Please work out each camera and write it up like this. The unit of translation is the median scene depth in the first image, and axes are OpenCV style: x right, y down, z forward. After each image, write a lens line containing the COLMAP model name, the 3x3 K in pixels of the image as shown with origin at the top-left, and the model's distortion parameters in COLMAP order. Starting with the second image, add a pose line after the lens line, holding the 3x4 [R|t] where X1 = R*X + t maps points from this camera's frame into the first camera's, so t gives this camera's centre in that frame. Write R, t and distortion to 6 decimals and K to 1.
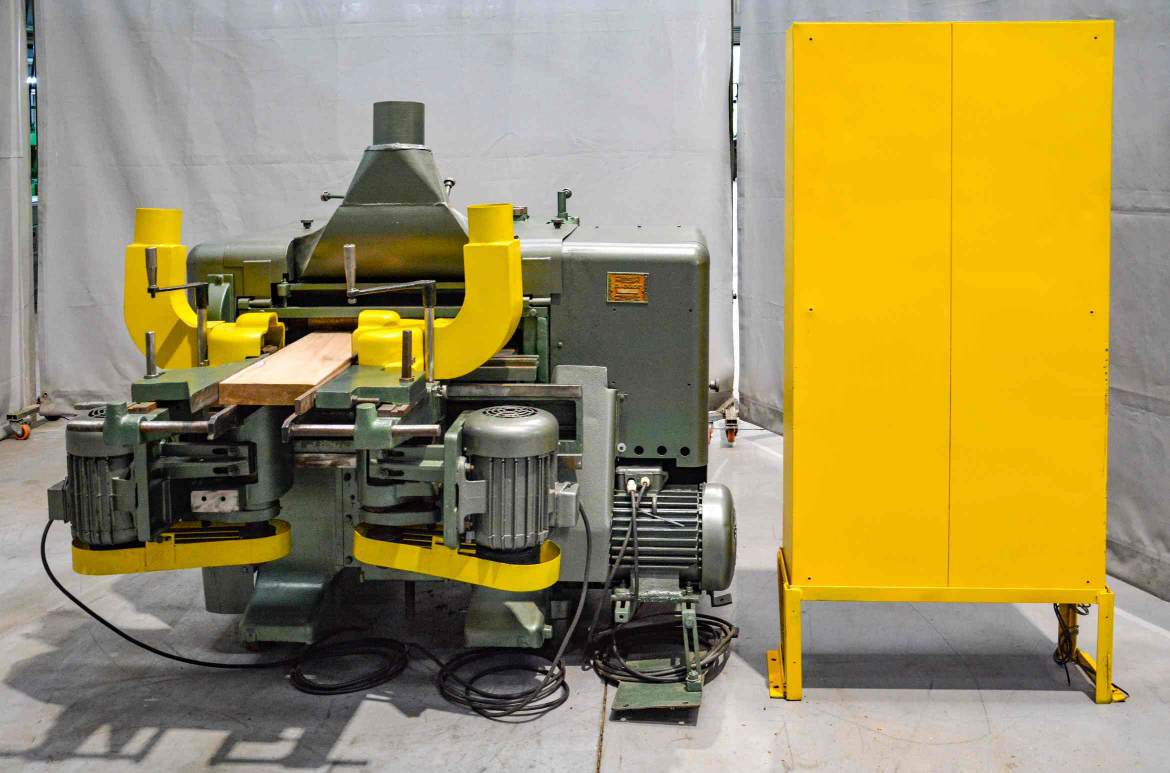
lens RADIAL K [[1136.9, 0, 466.2], [0, 1136.9, 429.4], [0, 0, 1]] dist [-0.000862, 0.003595]
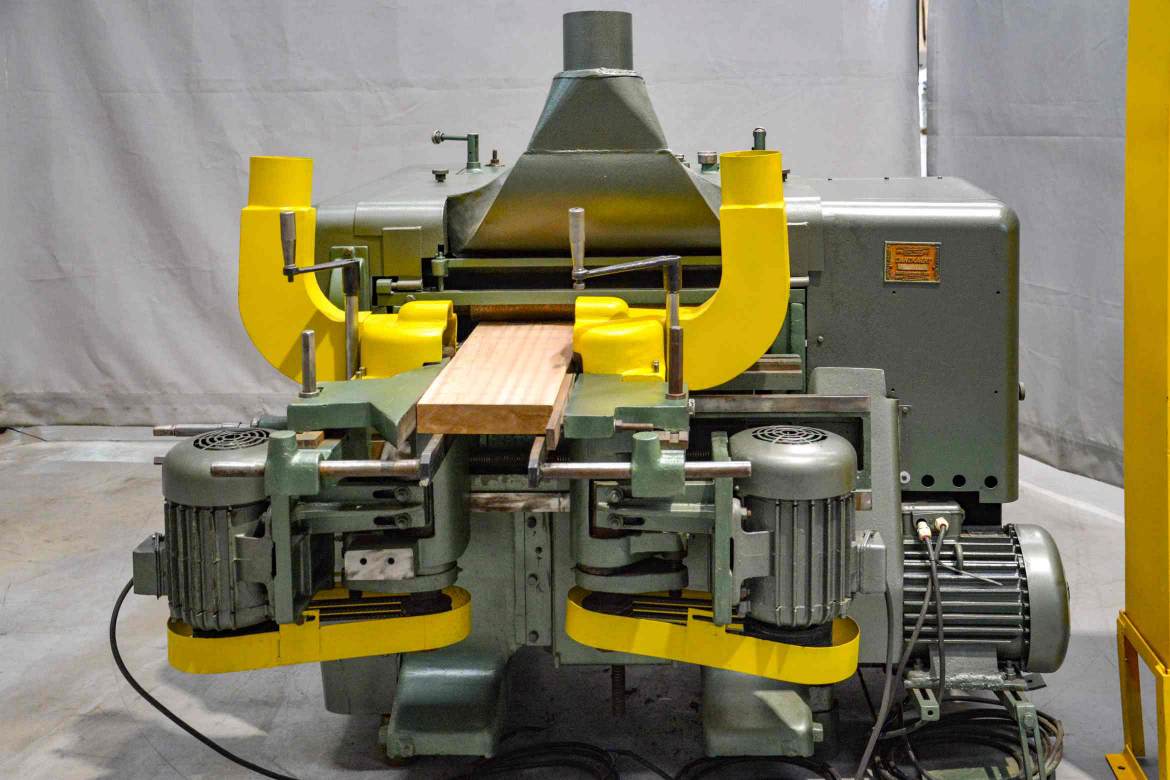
lens RADIAL K [[1447.6, 0, 585.0], [0, 1447.6, 390.0], [0, 0, 1]] dist [0.097446, 0.006505]
pose [[0.998028, -0.010637, 0.061864, -0.136602], [0.012290, 0.999576, -0.026403, -0.019465], [-0.061556, 0.027111, 0.997735, 0.070120]]
